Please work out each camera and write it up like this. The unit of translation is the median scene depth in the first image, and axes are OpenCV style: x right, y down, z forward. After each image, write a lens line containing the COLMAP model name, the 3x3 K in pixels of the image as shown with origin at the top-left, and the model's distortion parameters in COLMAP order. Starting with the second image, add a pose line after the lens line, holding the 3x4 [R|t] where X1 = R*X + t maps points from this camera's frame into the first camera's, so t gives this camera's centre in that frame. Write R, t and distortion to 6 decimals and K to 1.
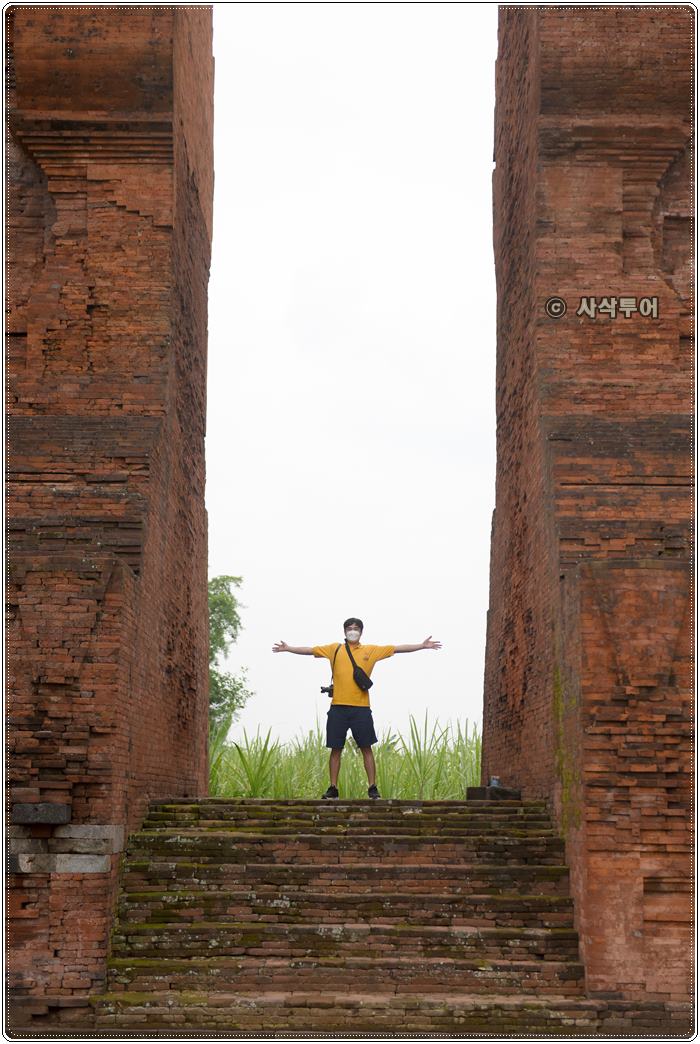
lens RADIAL K [[2050.6, 0, 350.0], [0, 2050.6, 522.0], [0, 0, 1]] dist [0.144132, -0.433401]
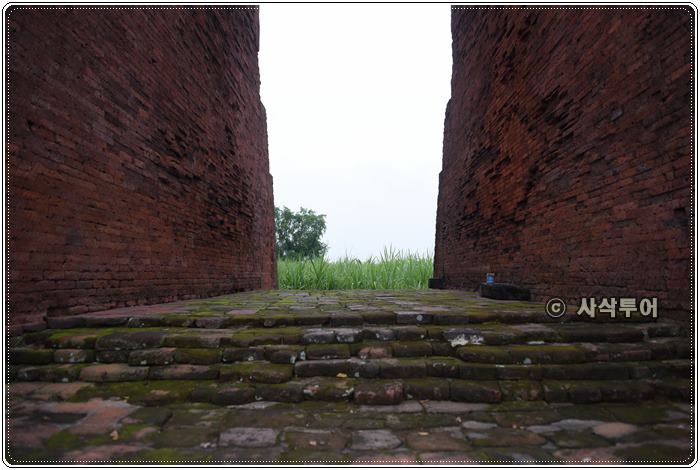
lens RADIAL K [[468.9, 0, 350.0], [0, 468.9, 235.0], [0, 0, 1]] dist [-0.001165, -0.000276]
pose [[0.999763, -0.014891, -0.015865, -0.000247], [0.015646, 0.998696, 0.048604, 0.116242], [0.015121, -0.048841, 0.998692, 0.971108]]
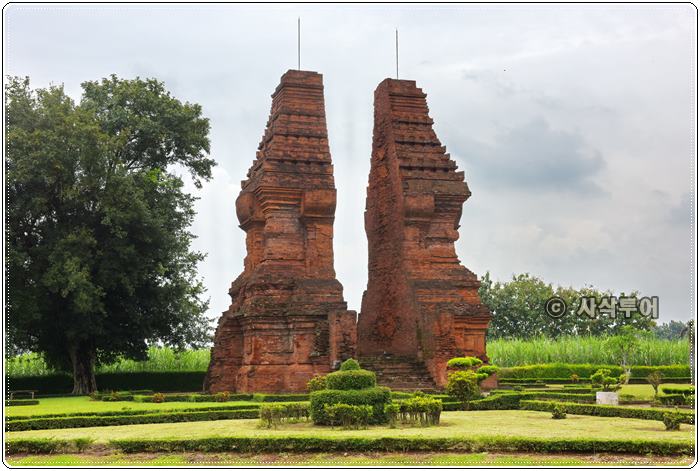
lens RADIAL K [[982.2, 0, 350.0], [0, 982.2, 235.5], [0, 0, 1]] dist [0.137894, 0.011426]
pose [[0.946434, 0.018493, 0.322367, -0.895980], [-0.017813, 0.999829, -0.005060, -0.156850], [-0.322405, -0.000953, 0.946601, -1.353918]]
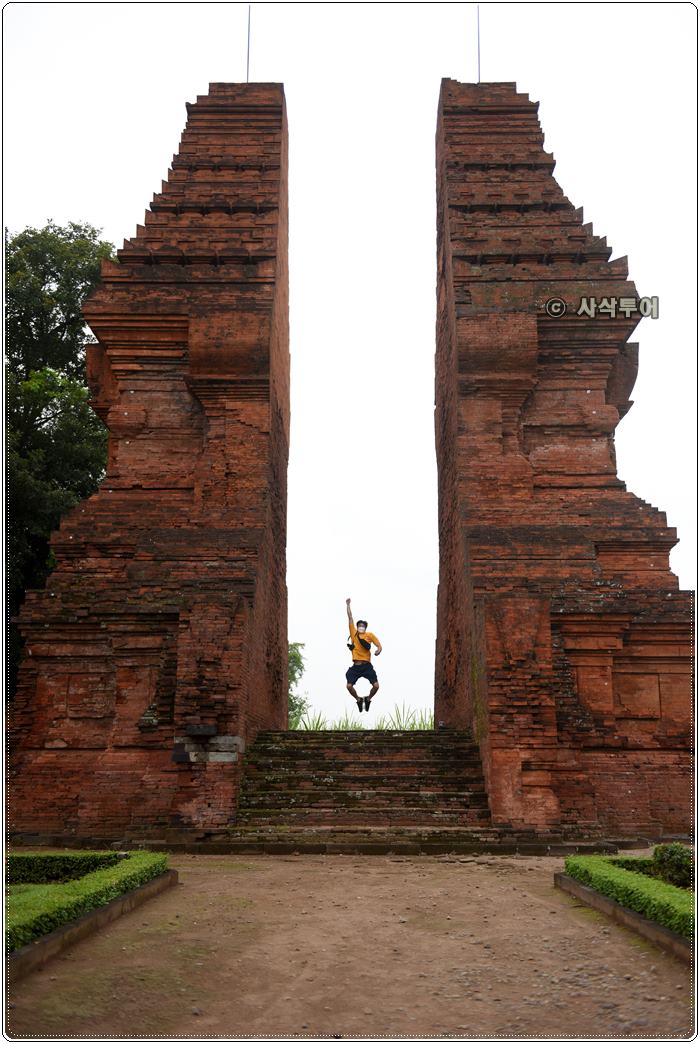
lens RADIAL K [[1081.0, 0, 350.0], [0, 1081.0, 522.0], [0, 0, 1]] dist [0.047173, 0.020979]
pose [[0.999899, -0.010506, -0.009601, -0.001832], [0.009574, 0.995677, -0.092386, 0.039586], [0.010530, 0.092285, 0.995677, -0.004620]]
